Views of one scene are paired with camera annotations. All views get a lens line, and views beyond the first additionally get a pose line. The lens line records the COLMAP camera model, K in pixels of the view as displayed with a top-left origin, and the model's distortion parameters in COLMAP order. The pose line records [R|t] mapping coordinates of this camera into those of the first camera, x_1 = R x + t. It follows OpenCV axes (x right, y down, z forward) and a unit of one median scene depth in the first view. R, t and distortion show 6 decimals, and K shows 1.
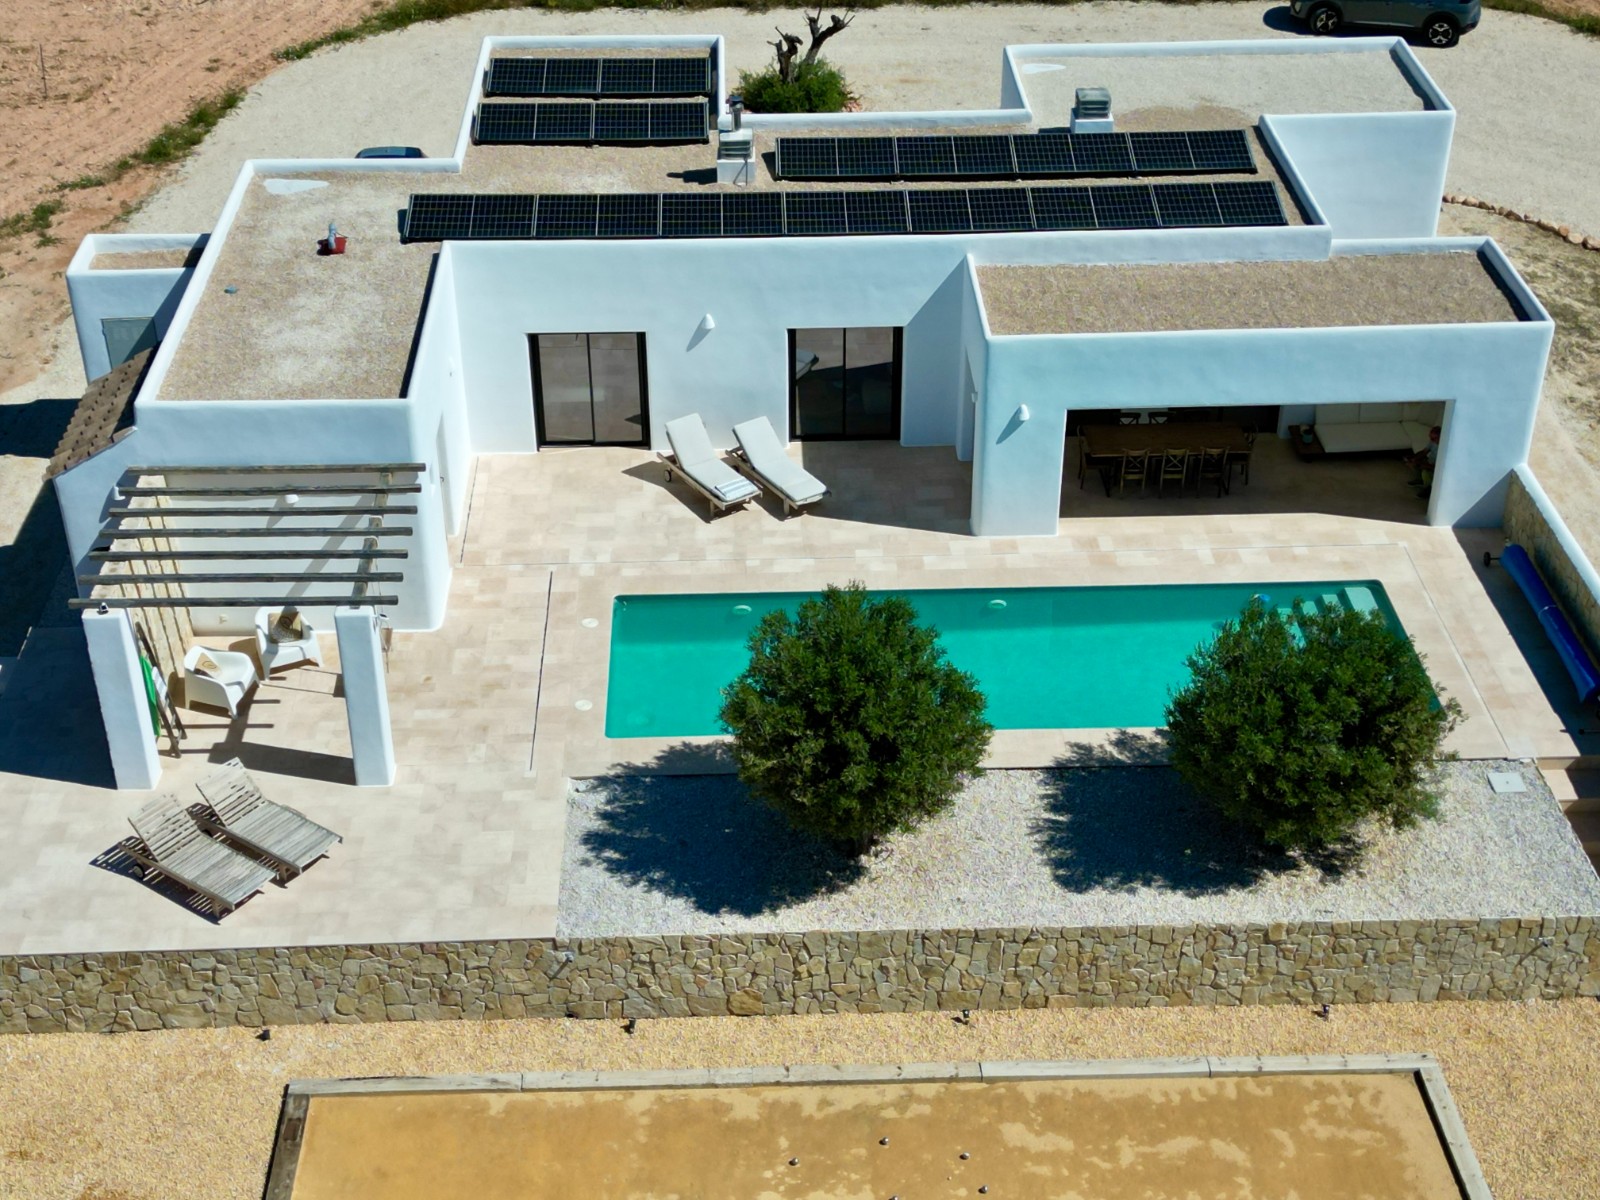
lens RADIAL K [[2226.4, 0, 803.3], [0, 2226.4, 593.1], [0, 0, 1]] dist [0.084725, 0.000000]
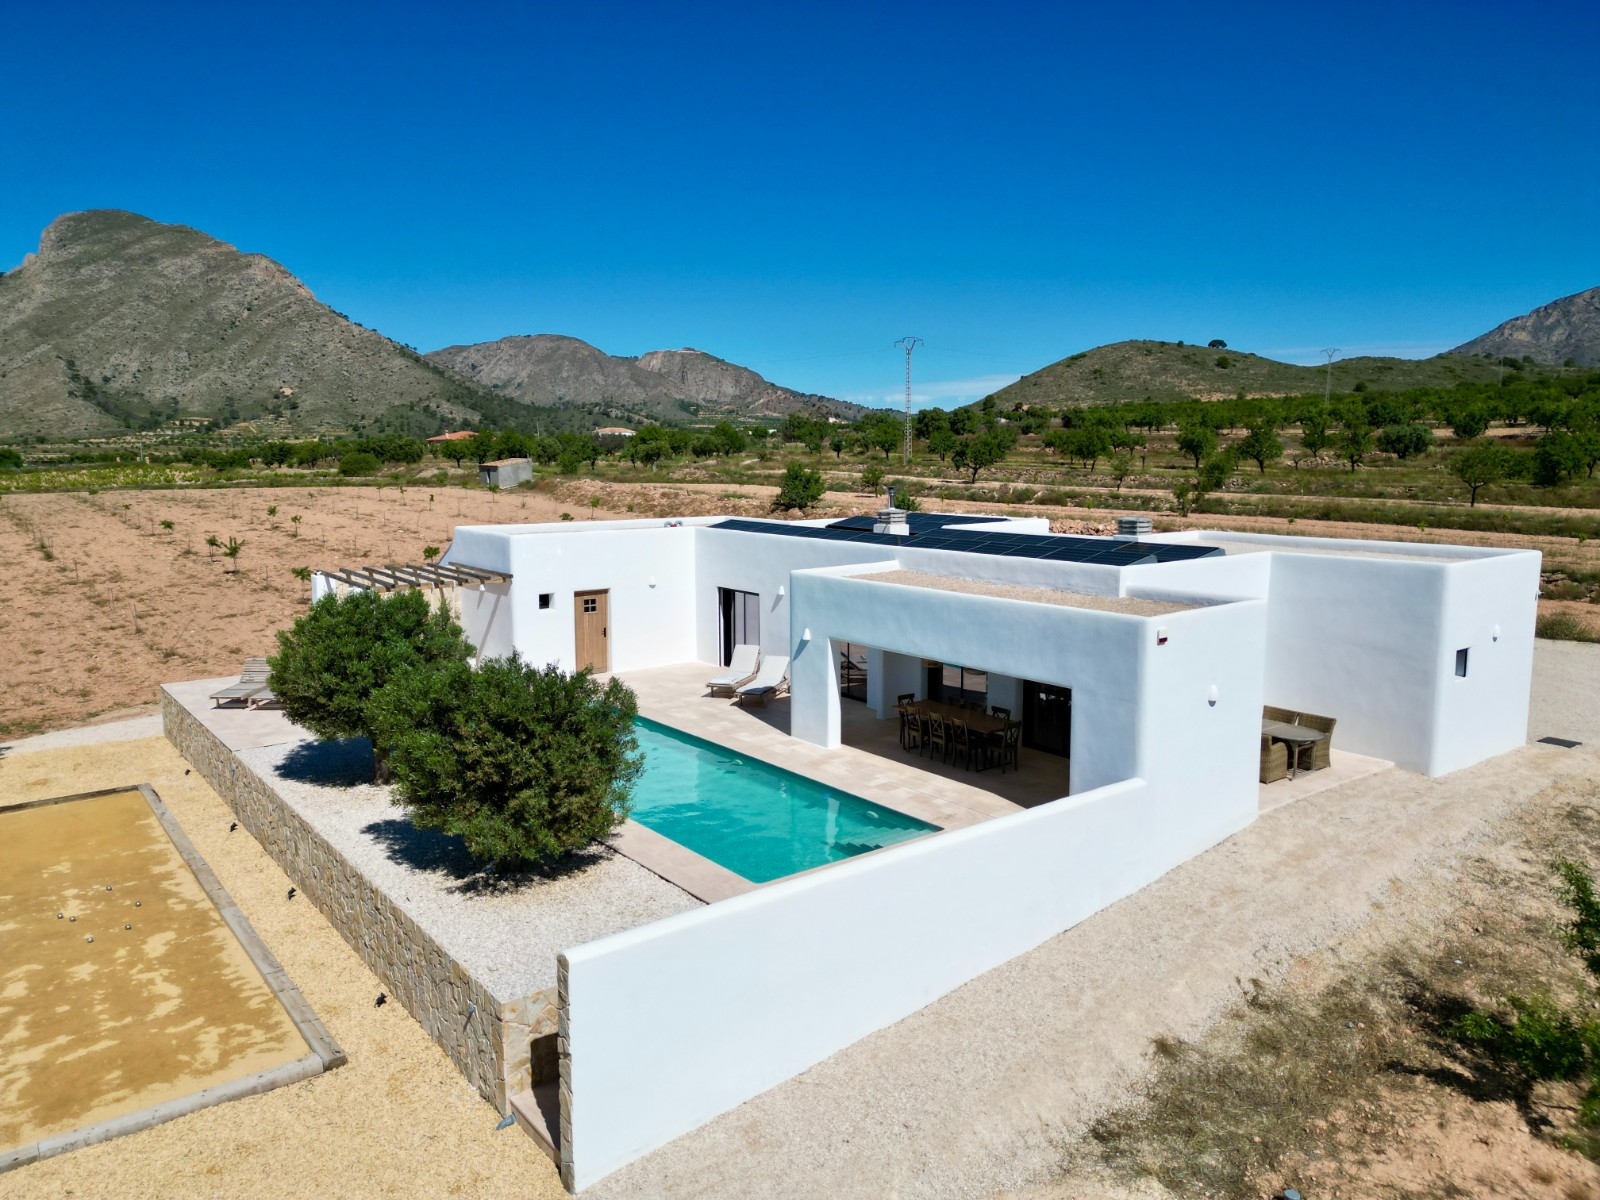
lens RADIAL K [[1114.7, 0, 801.8], [0, 1114.7, 615.2], [0, 0, 1]] dist [0.073389, -0.066008]
pose [[0.585755, 0.118687, -0.801751, 0.711071], [-0.437405, 0.879086, -0.189431, 0.038981], [0.682325, 0.461650, 0.566844, 0.707177]]
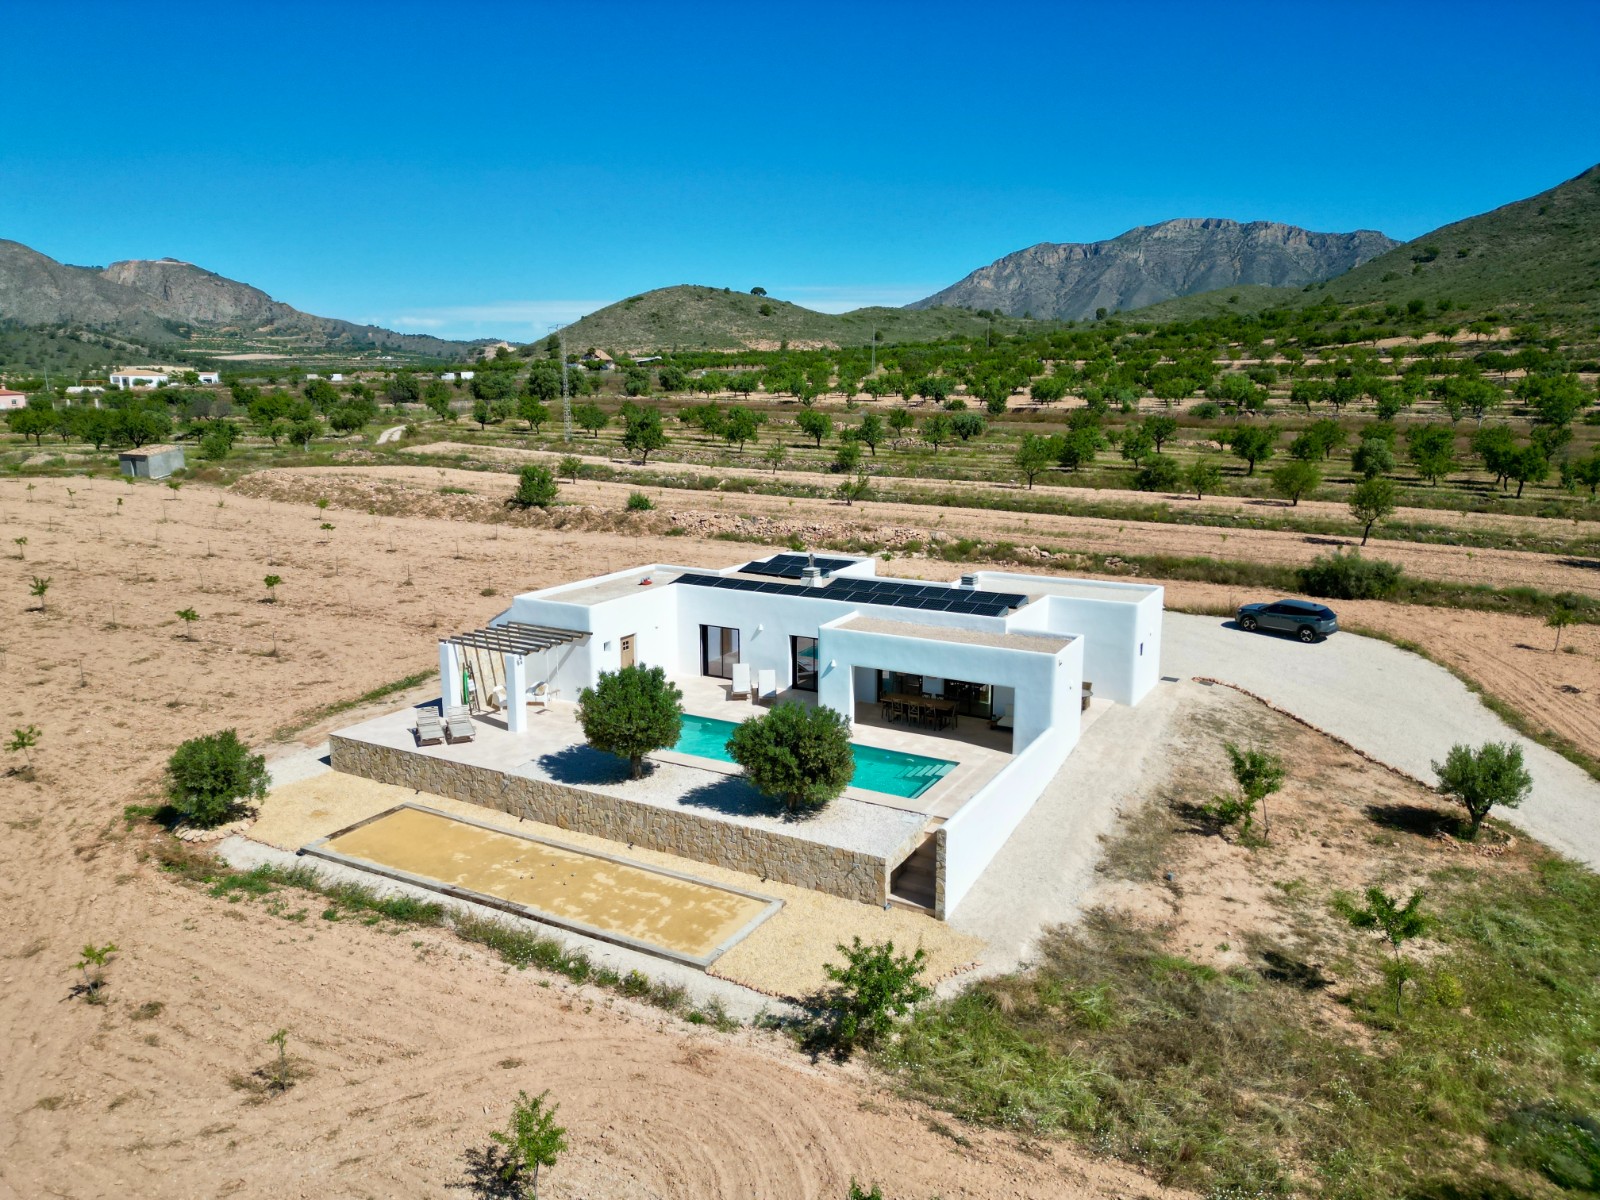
lens RADIAL K [[1114.7, 0, 802.7], [0, 1114.7, 607.1], [0, 0, 1]] dist [0.073389, -0.066008]
pose [[0.854615, 0.104695, -0.508598, 0.741372], [-0.281060, 0.916847, -0.283542, 0.227408], [0.436621, 0.385266, 0.812977, 0.035051]]
